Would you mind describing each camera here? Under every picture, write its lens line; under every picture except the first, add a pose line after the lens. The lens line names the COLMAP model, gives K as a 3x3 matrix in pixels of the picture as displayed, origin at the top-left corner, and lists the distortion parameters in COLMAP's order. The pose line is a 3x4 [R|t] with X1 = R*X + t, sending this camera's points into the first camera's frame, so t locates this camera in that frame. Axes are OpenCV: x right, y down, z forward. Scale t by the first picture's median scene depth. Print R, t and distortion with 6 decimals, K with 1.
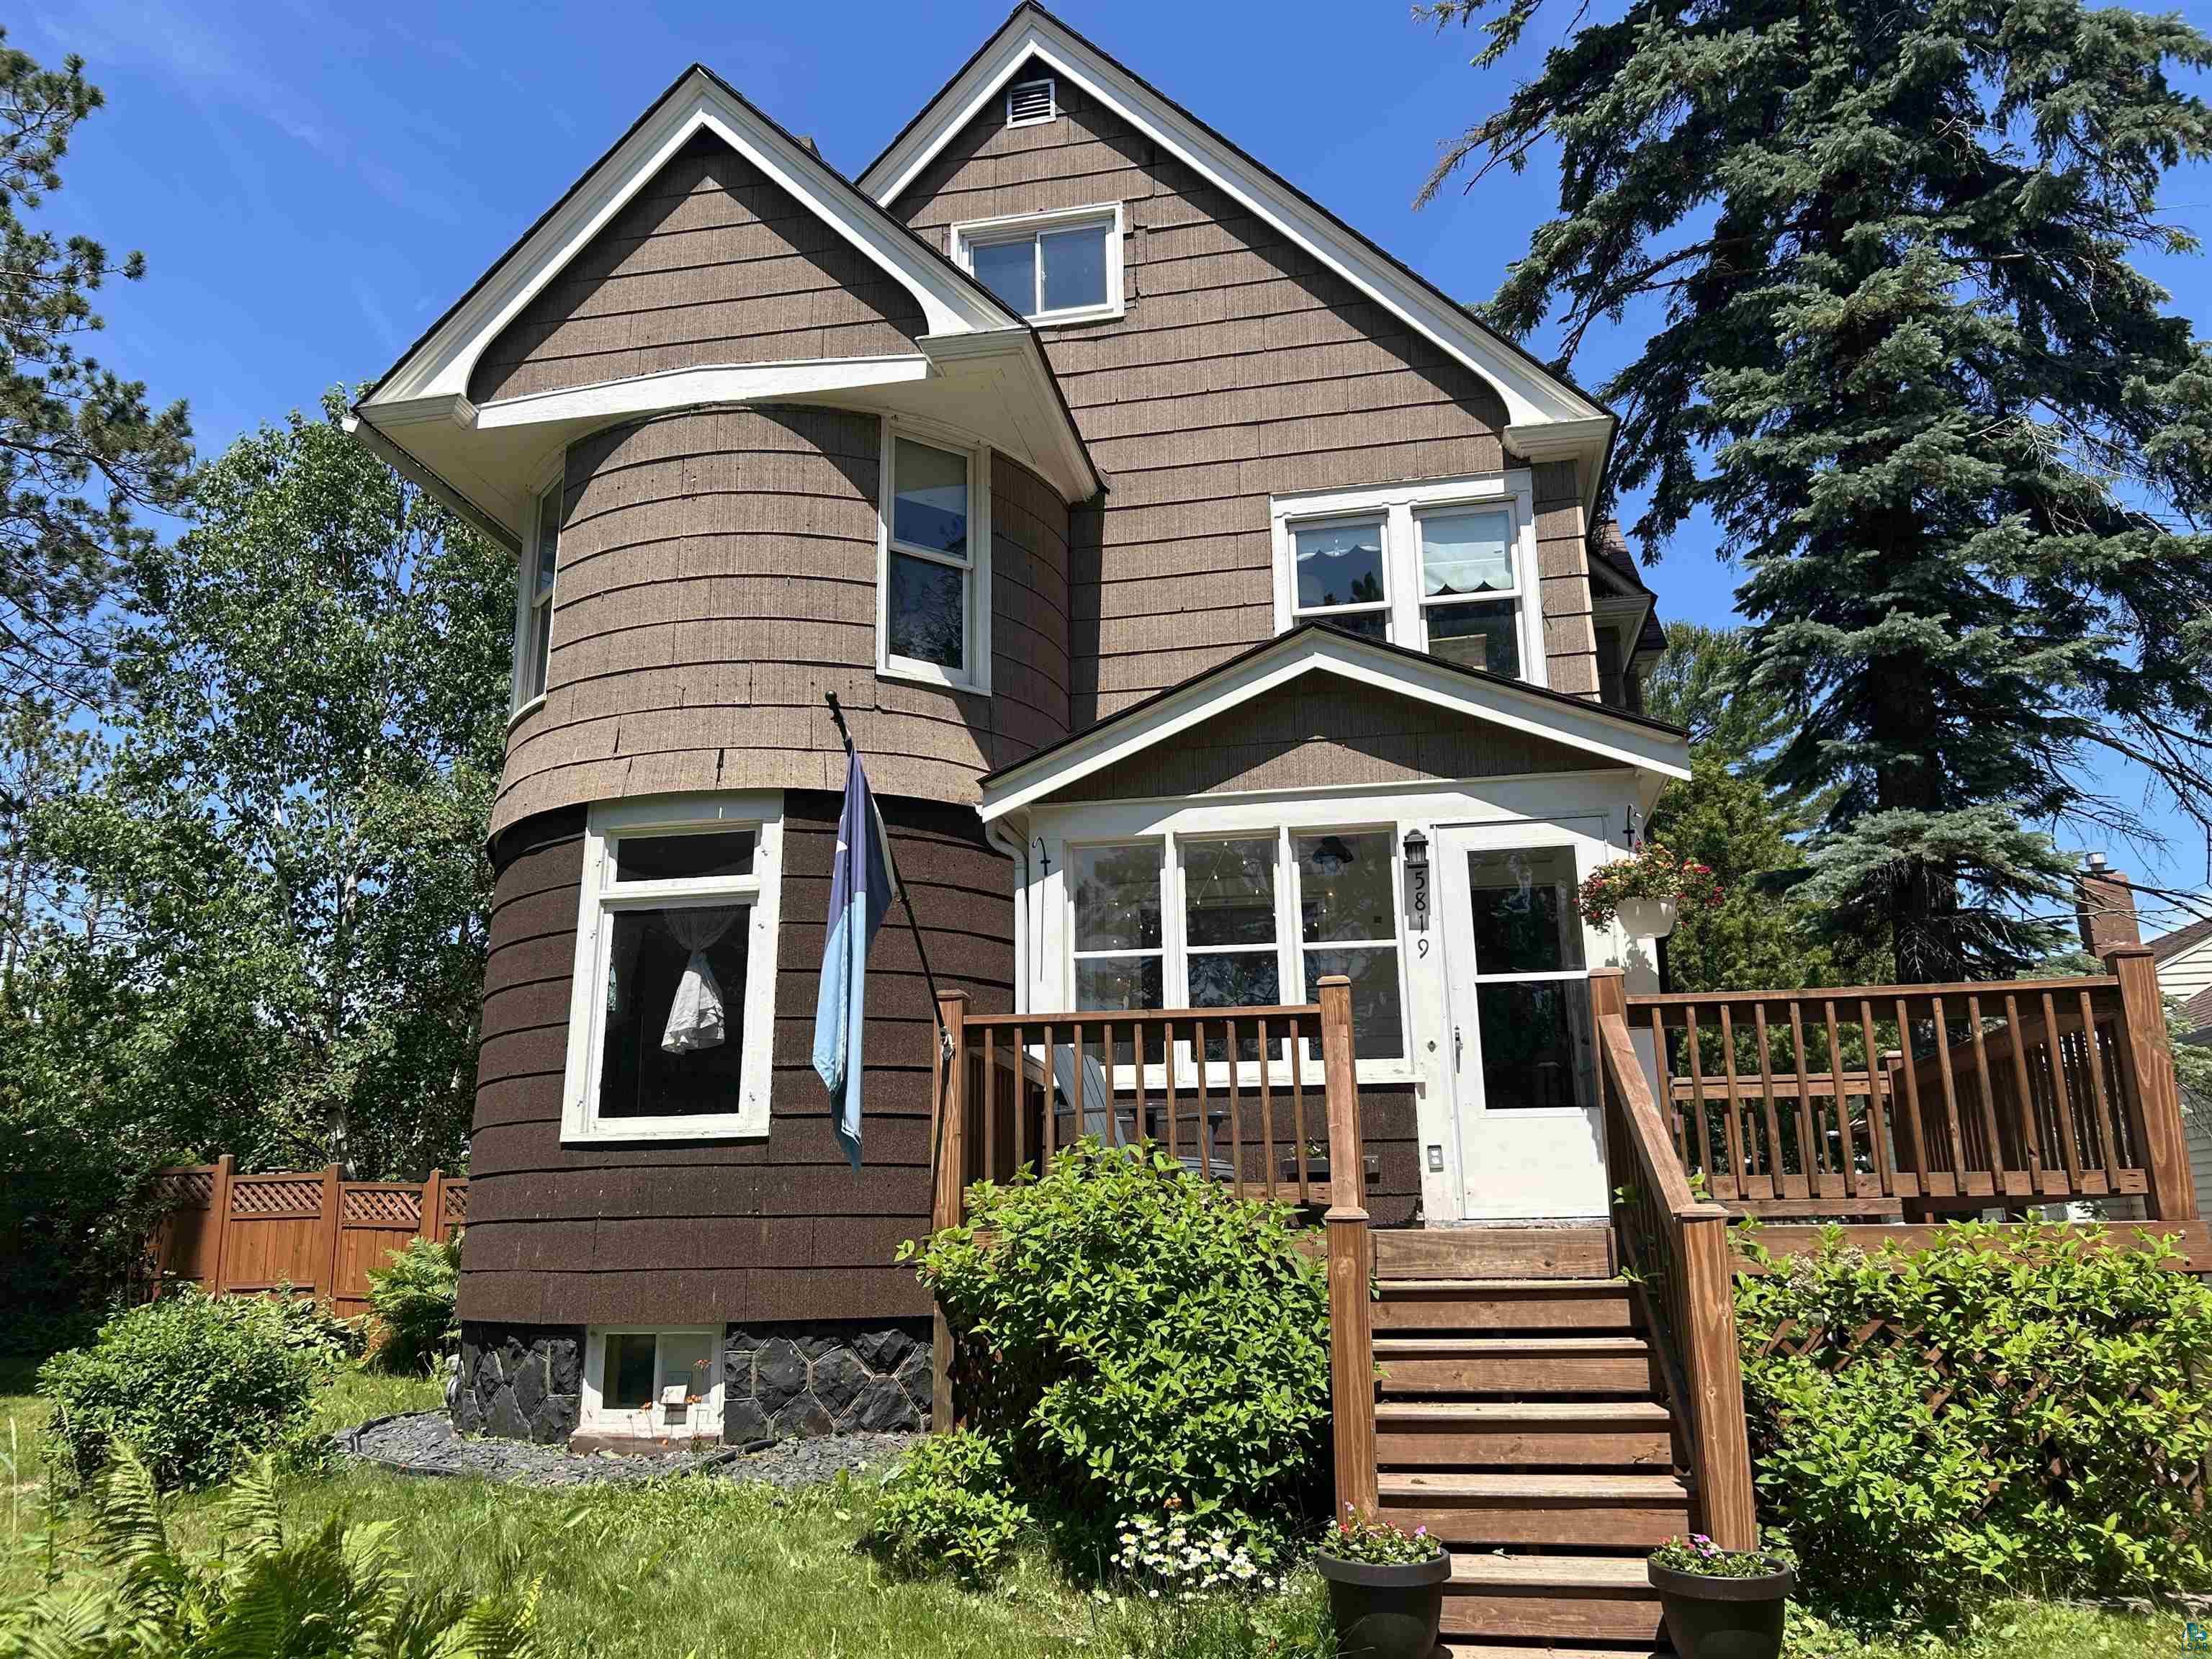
lens RADIAL K [[1666.5, 0, 1082.2], [0, 1666.5, 823.8], [0, 0, 1]] dist [0.060202, -0.066051]
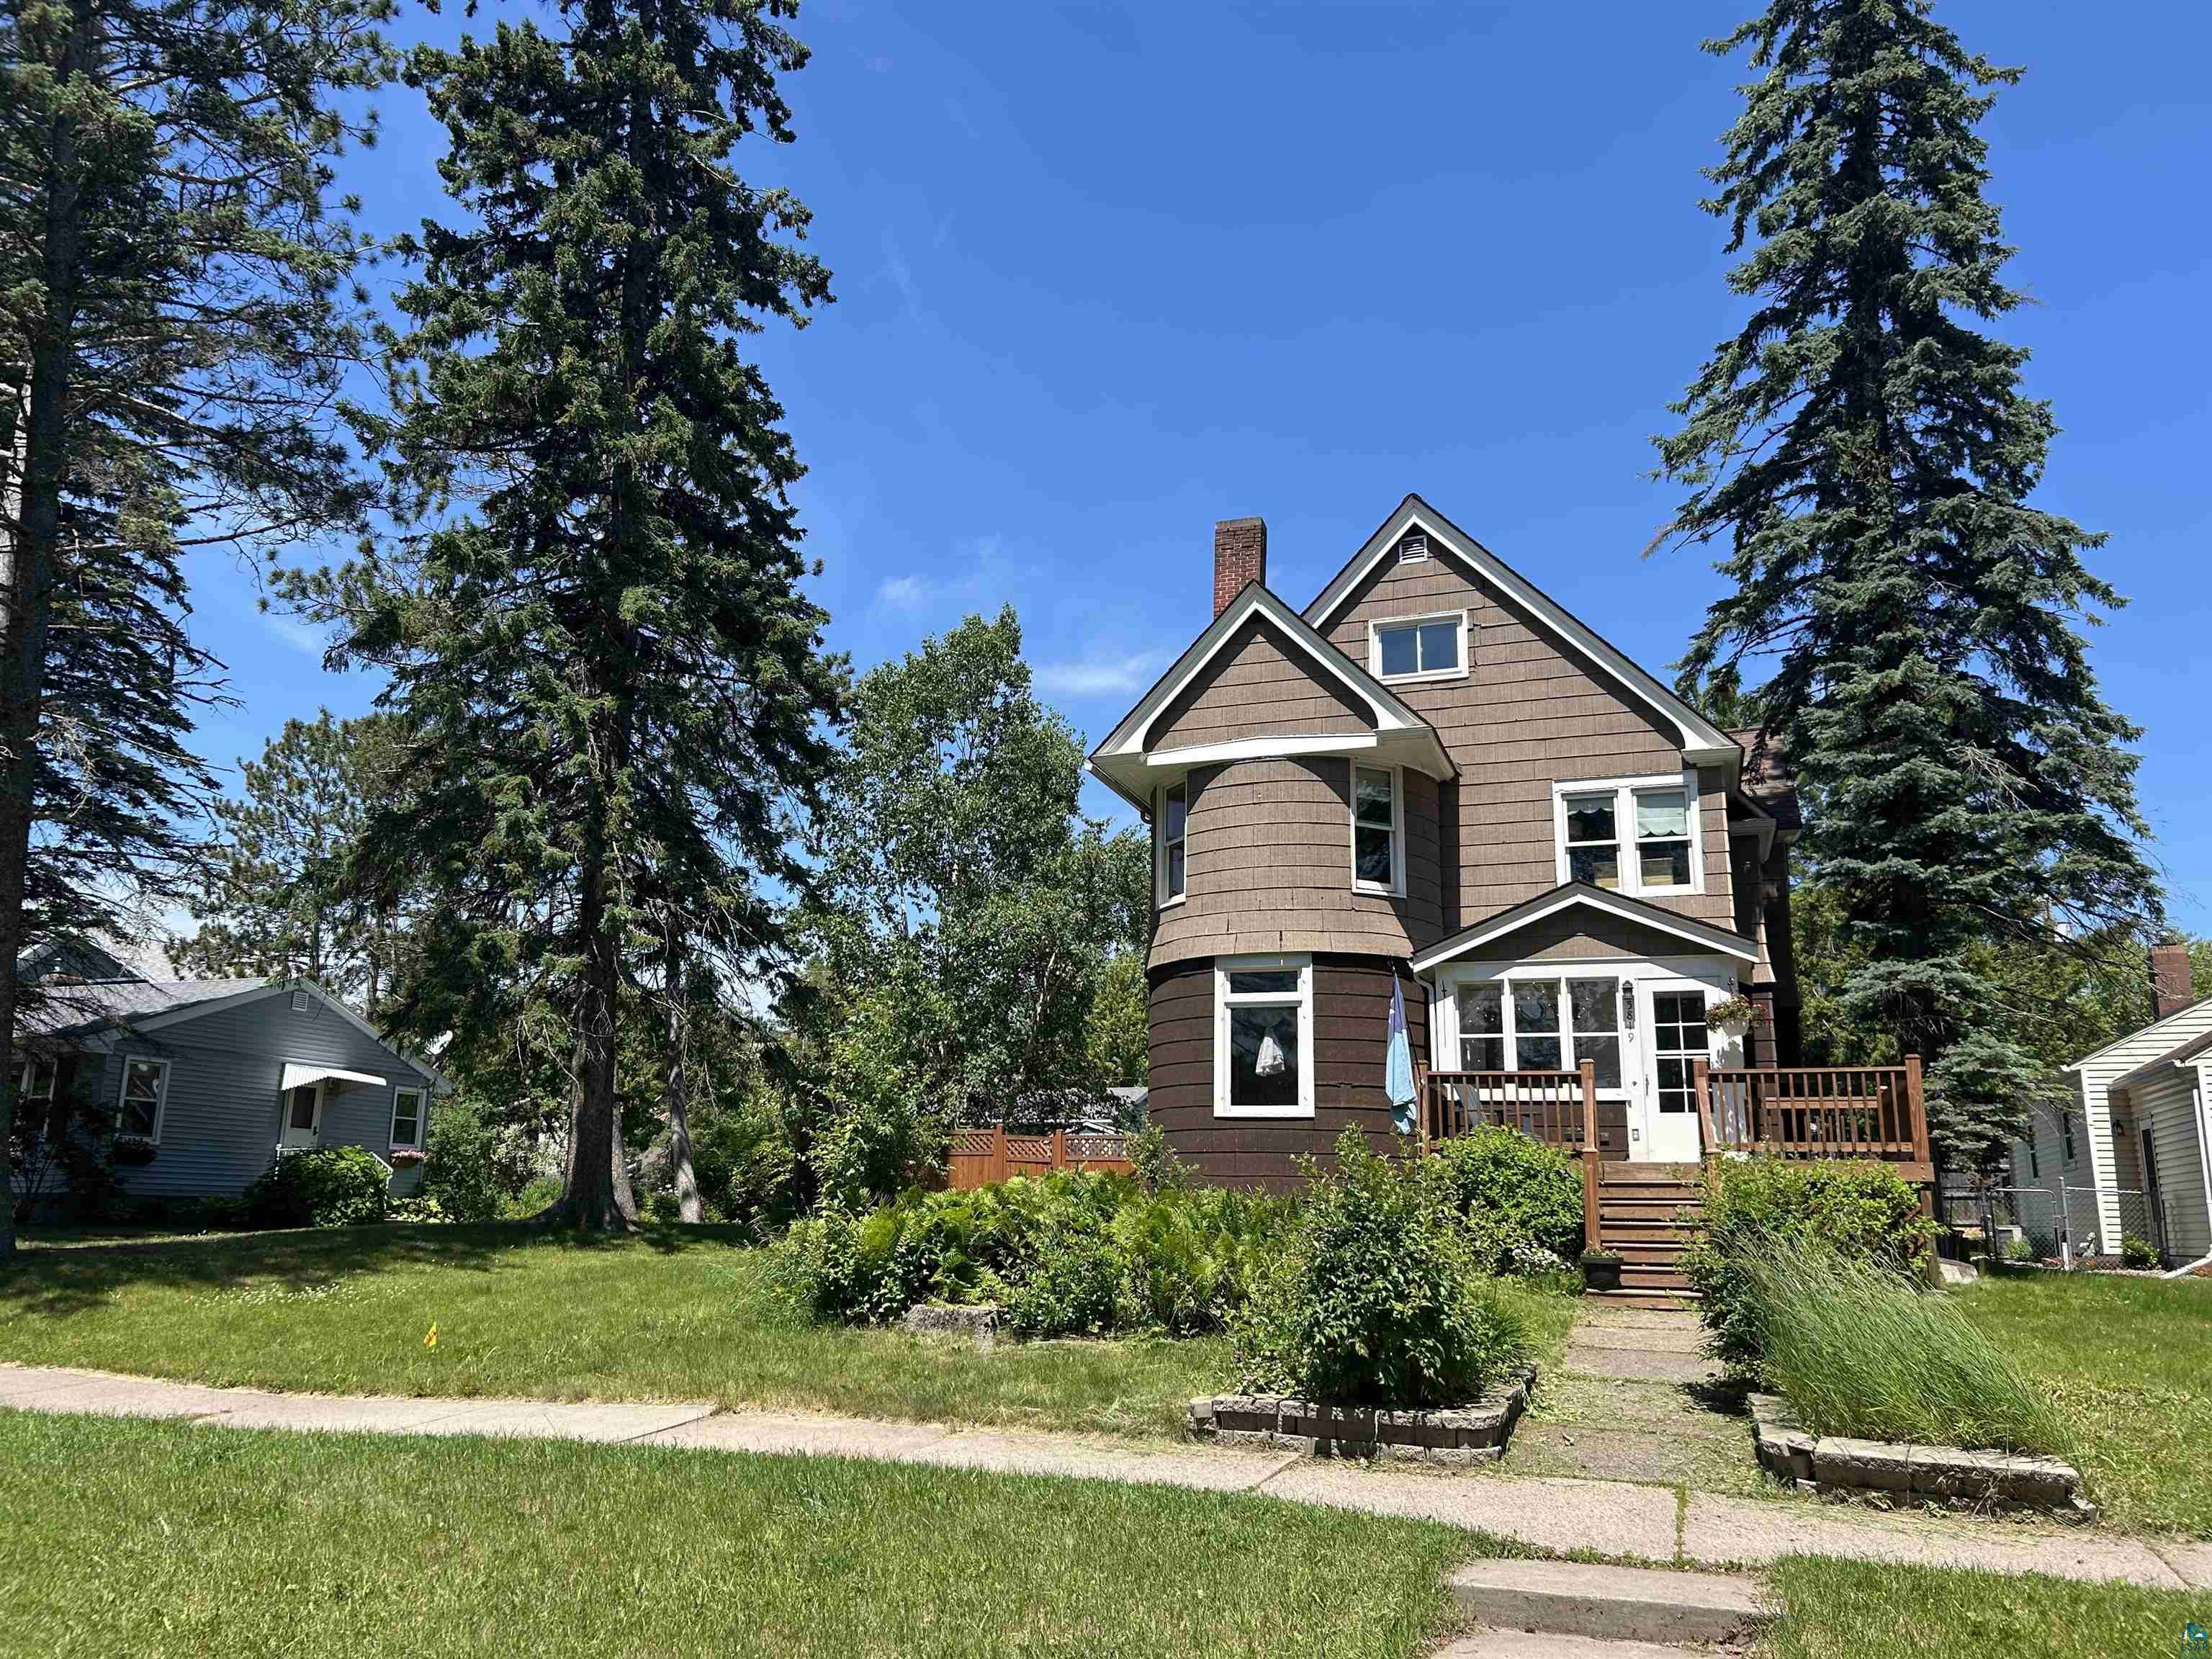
lens RADIAL K [[1666.5, 0, 1072.3], [0, 1666.5, 836.8], [0, 0, 1]] dist [0.060202, -0.066051]
pose [[0.987891, -0.006601, -0.155009, -0.140248], [0.009795, 0.999755, 0.019847, -0.192917], [0.154840, -0.021125, 0.987714, -1.023551]]
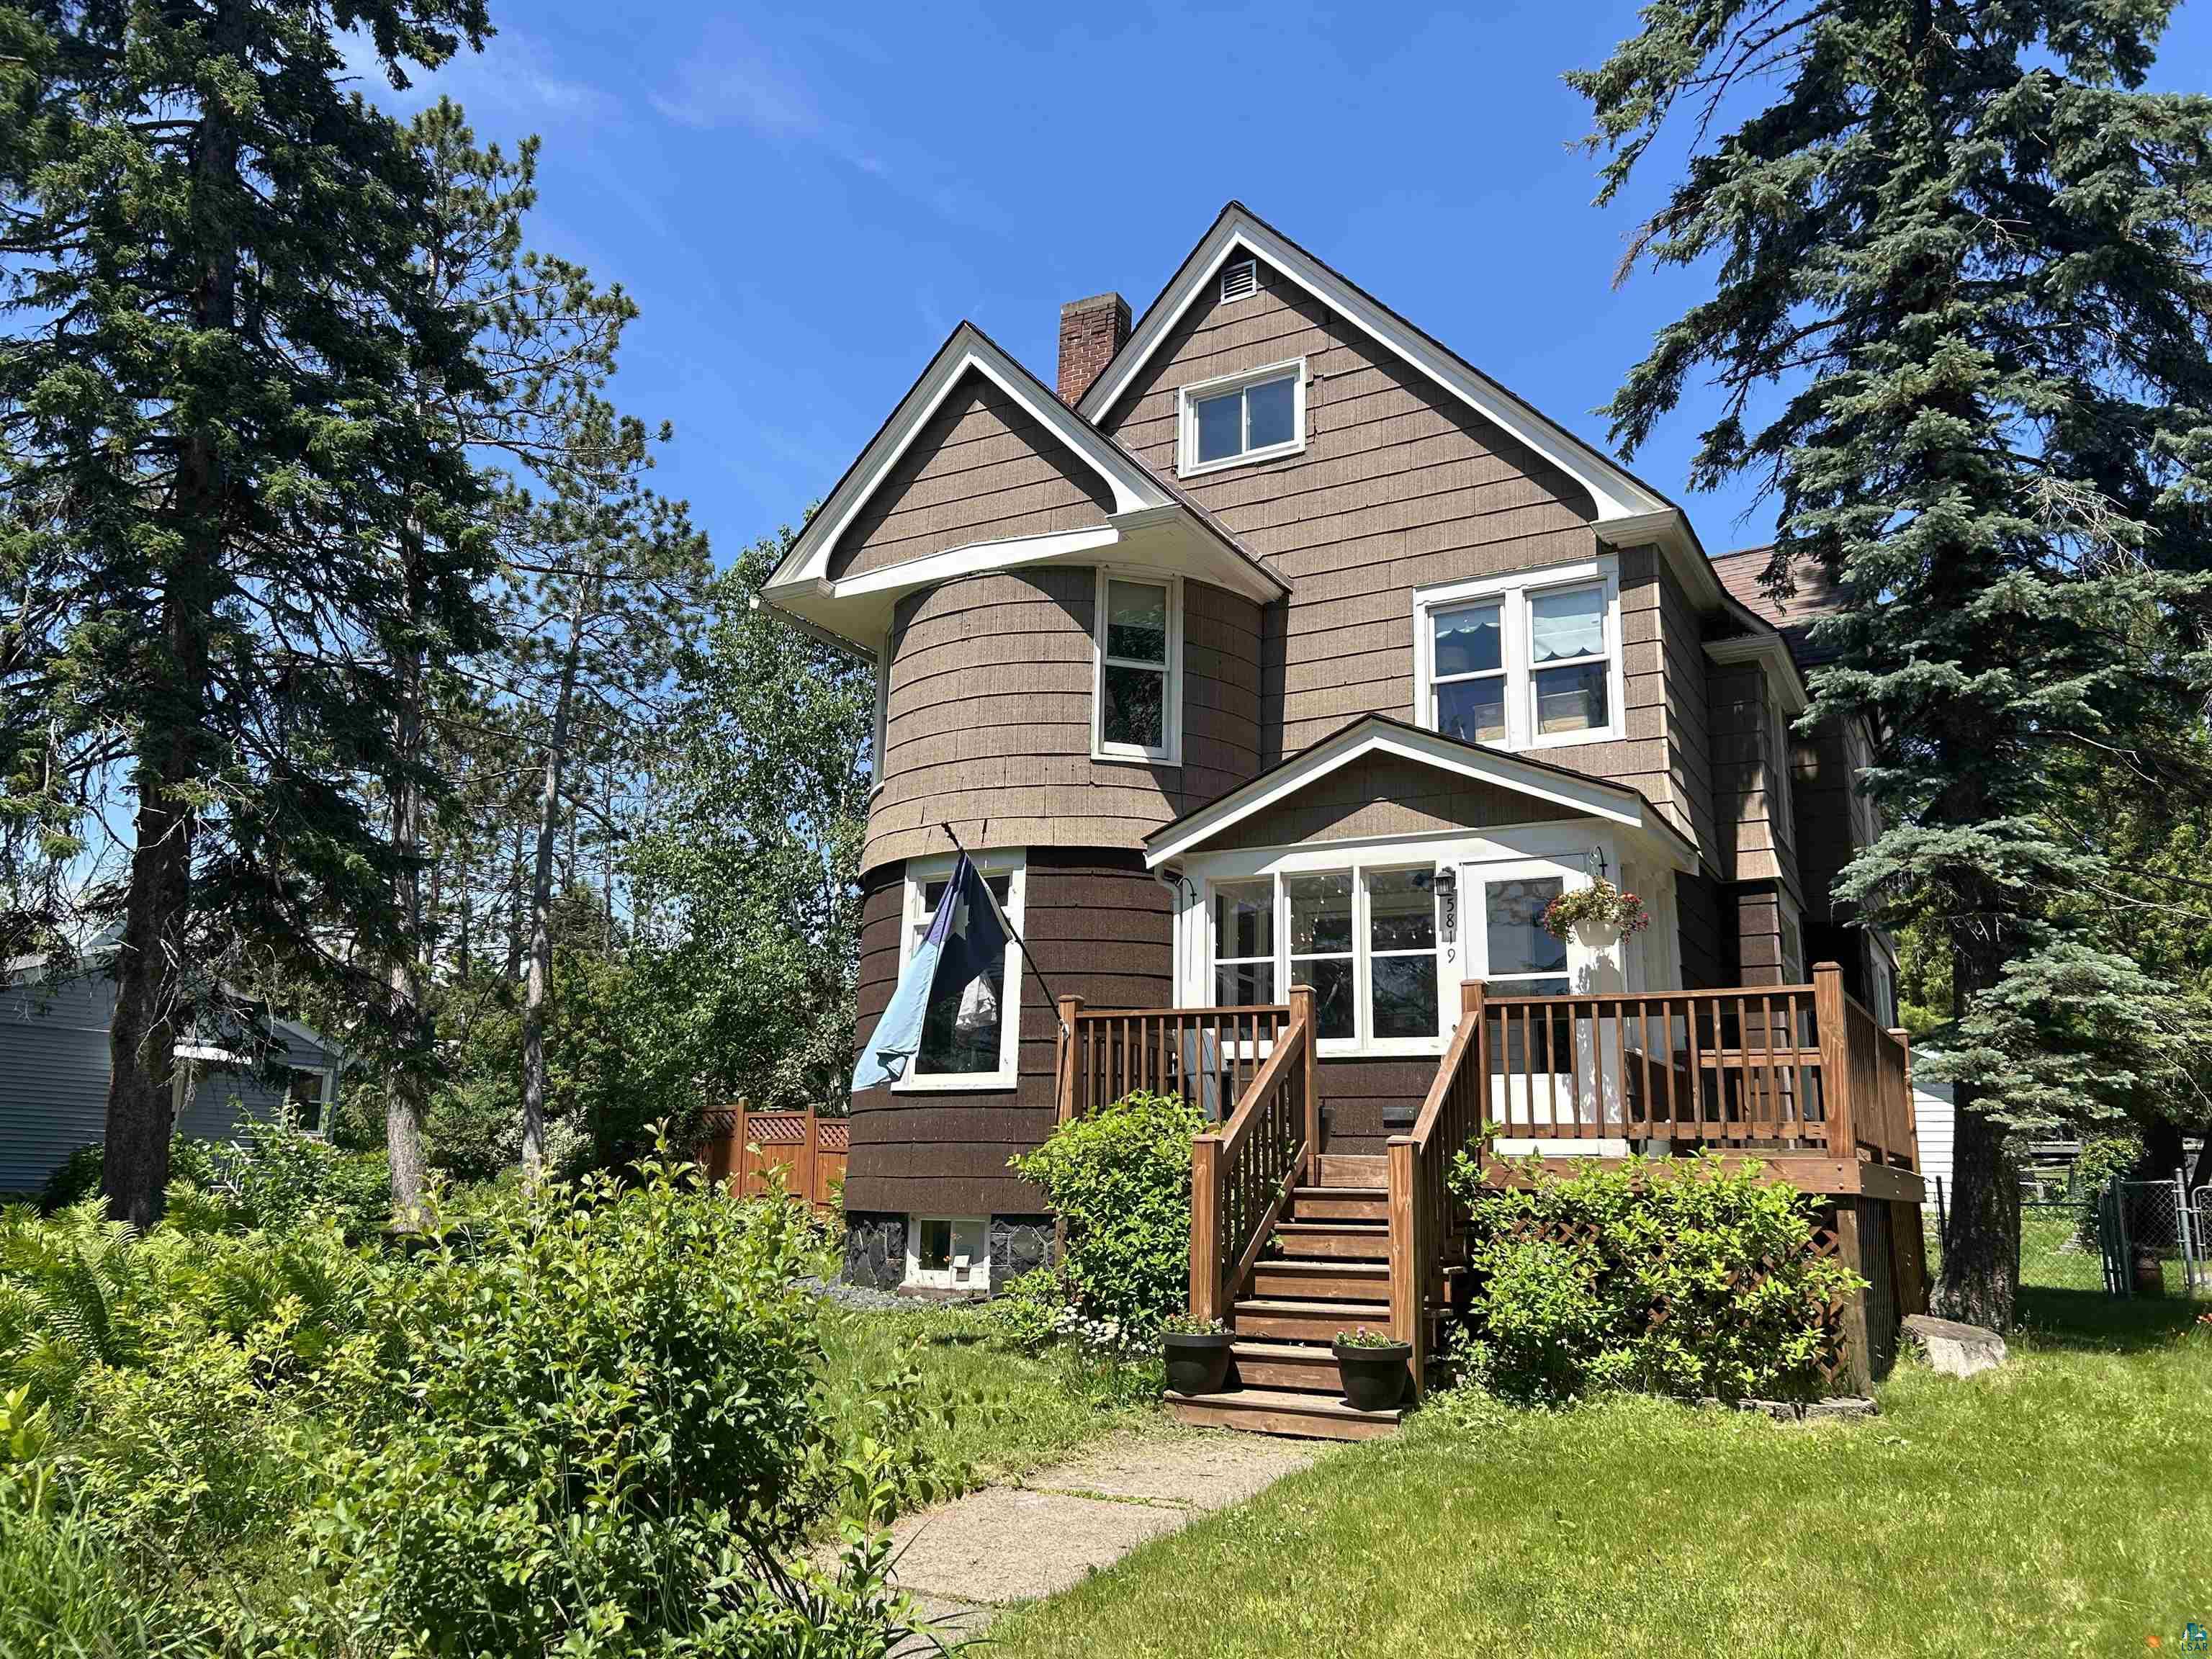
lens RADIAL K [[1666.5, 0, 1094.5], [0, 1666.5, 819.4], [0, 0, 1]] dist [0.060202, -0.066051]
pose [[0.950813, -0.040286, -0.307133, 0.289826], [0.047874, 0.998705, 0.017207, -0.060312], [0.306042, -0.031065, 0.951511, -0.307277]]
